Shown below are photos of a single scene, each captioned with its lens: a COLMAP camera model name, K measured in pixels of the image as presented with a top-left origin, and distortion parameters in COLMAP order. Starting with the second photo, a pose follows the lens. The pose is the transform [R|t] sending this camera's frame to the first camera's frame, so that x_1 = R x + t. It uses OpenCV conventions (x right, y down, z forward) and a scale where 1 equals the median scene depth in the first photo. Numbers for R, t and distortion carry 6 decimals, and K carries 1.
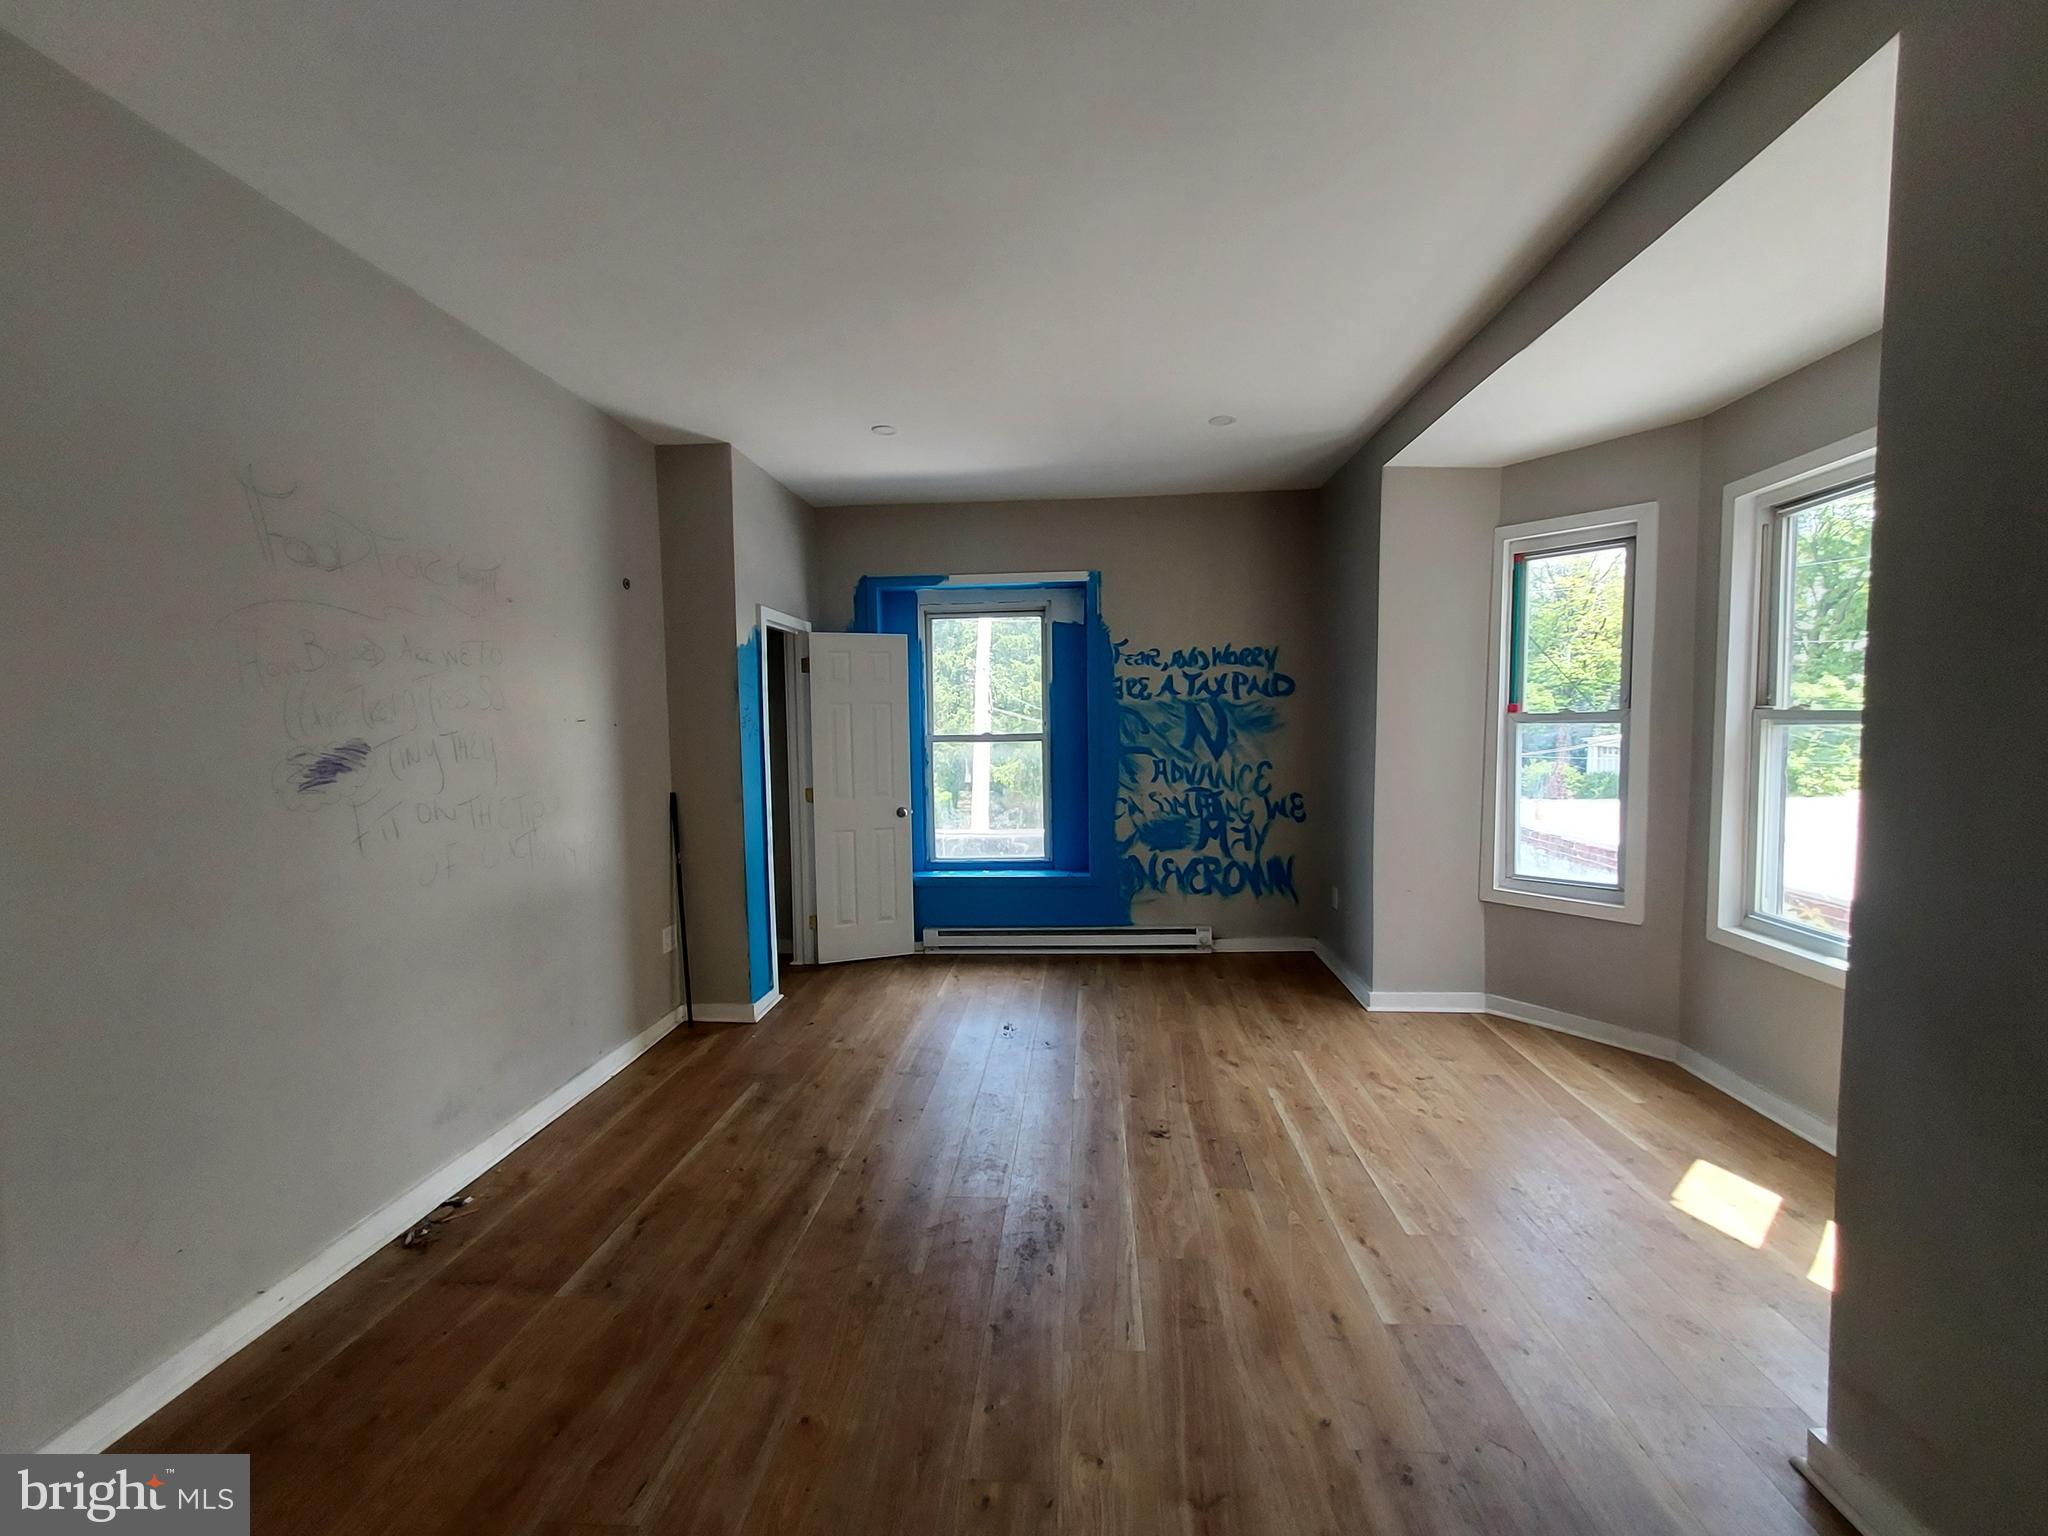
lens RADIAL K [[807.4, 0, 1025.9], [0, 807.4, 768.9], [0, 0, 1]] dist [-0.000015, 0.001281]
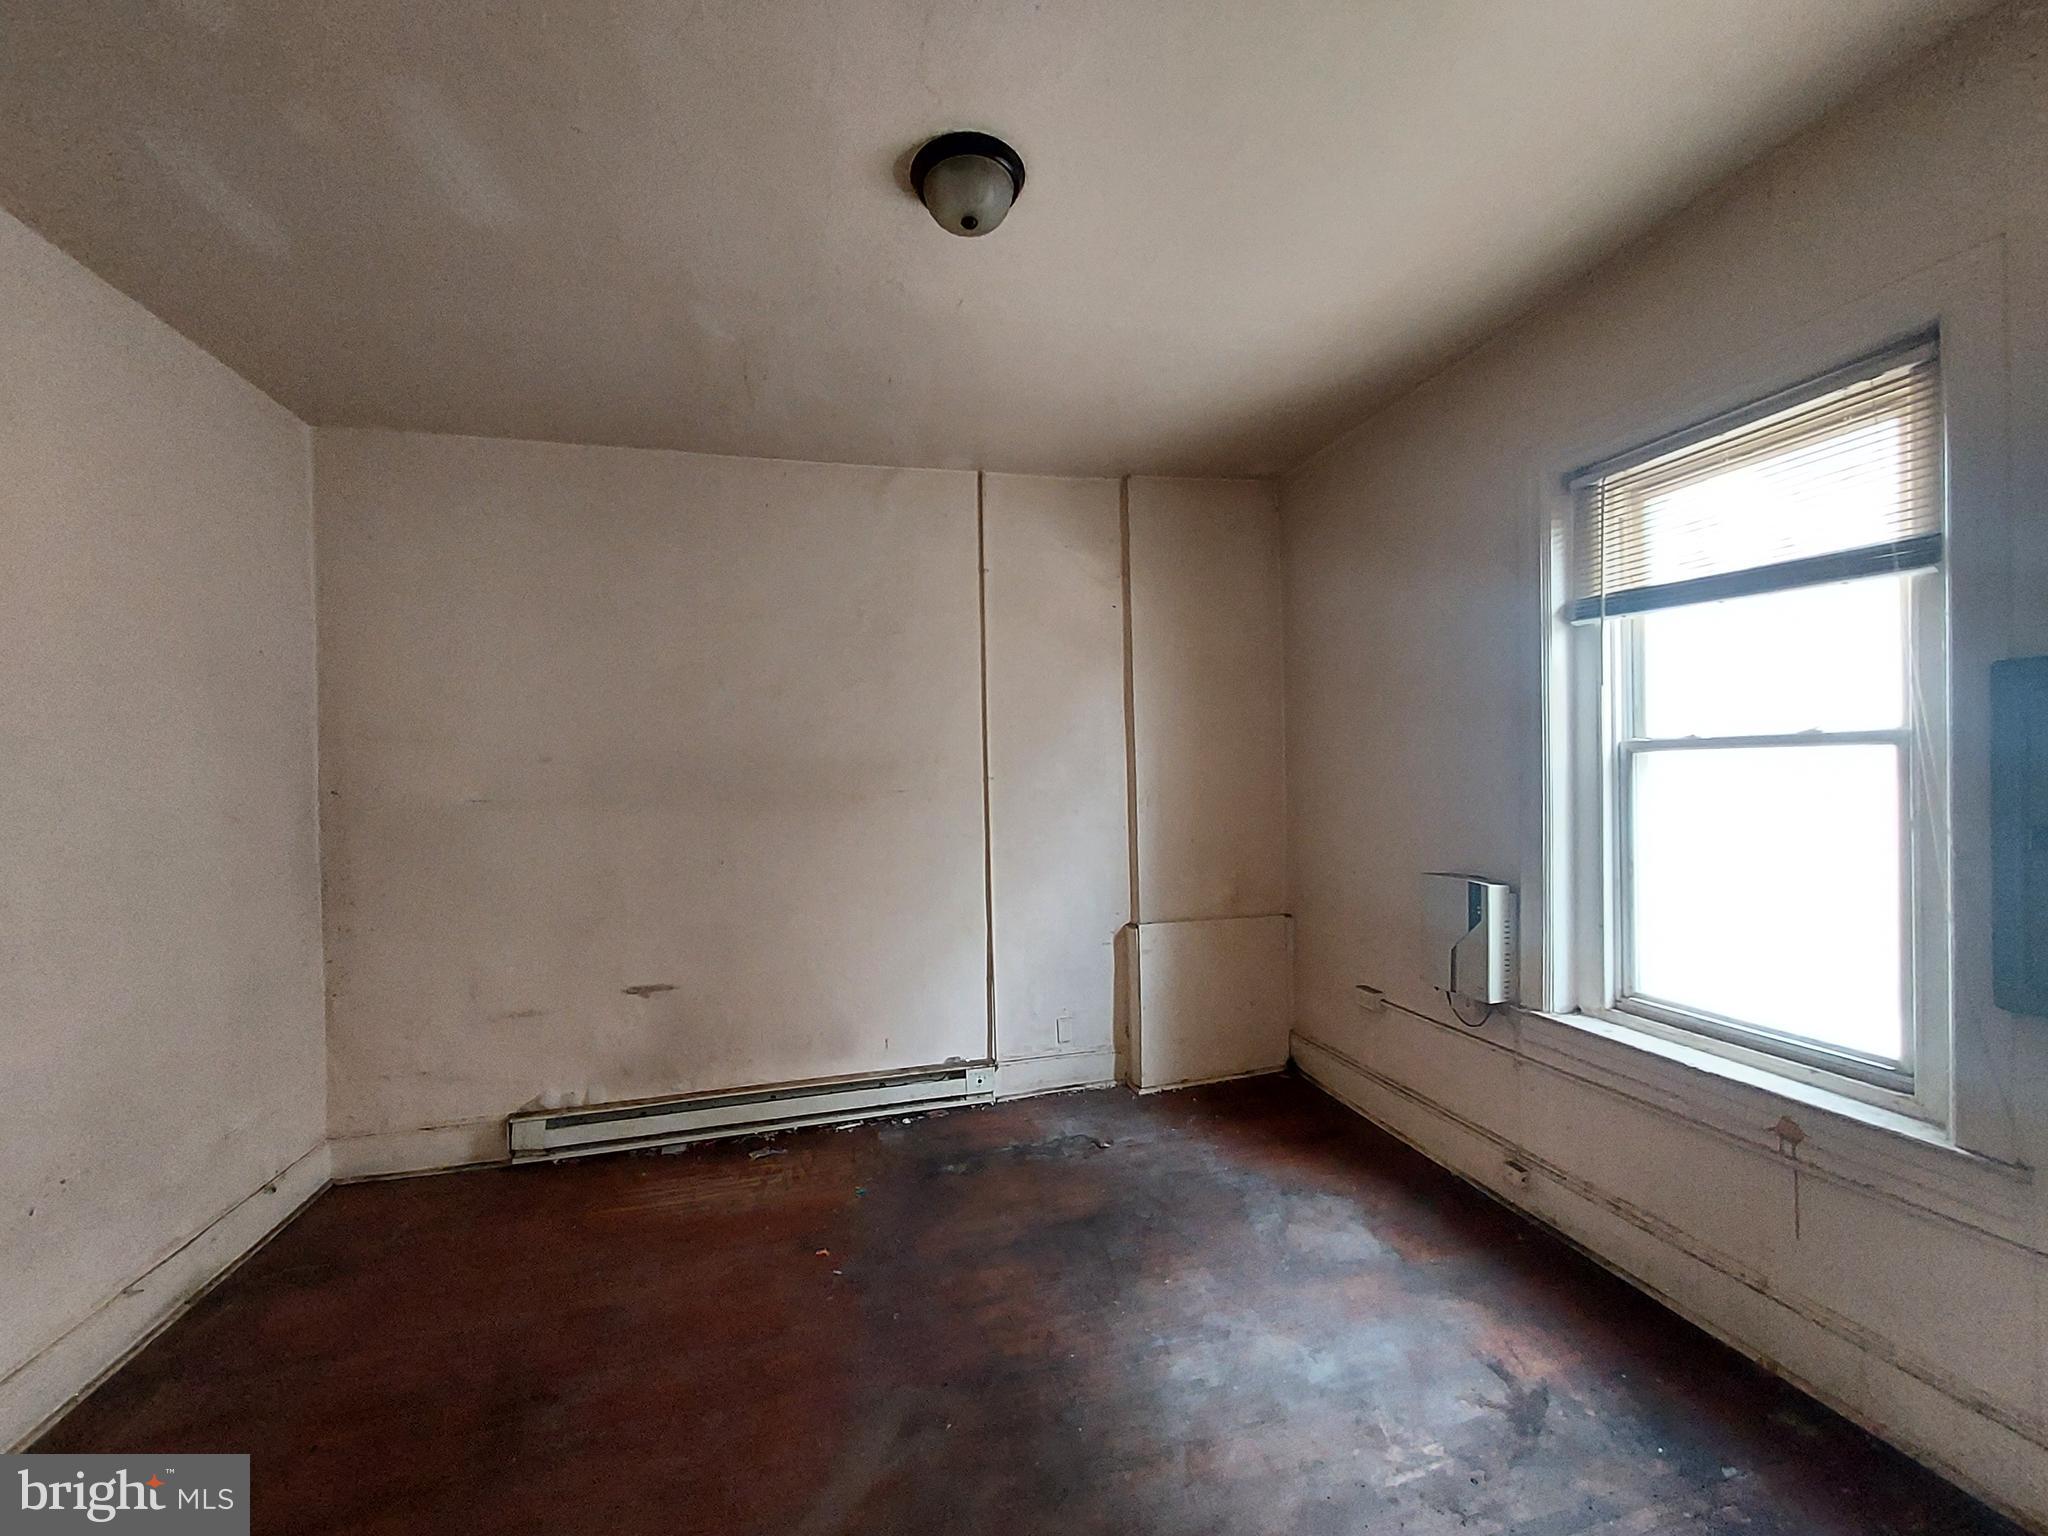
lens RADIAL K [[807.4, 0, 1016.8], [0, 807.4, 772.8], [0, 0, 1]] dist [-0.000015, 0.001281]
pose [[0.948861, -0.009099, 0.315565, 0.070361], [0.029940, 0.997673, -0.061259, -0.012429], [-0.314273, 0.067574, 0.946925, 0.565418]]
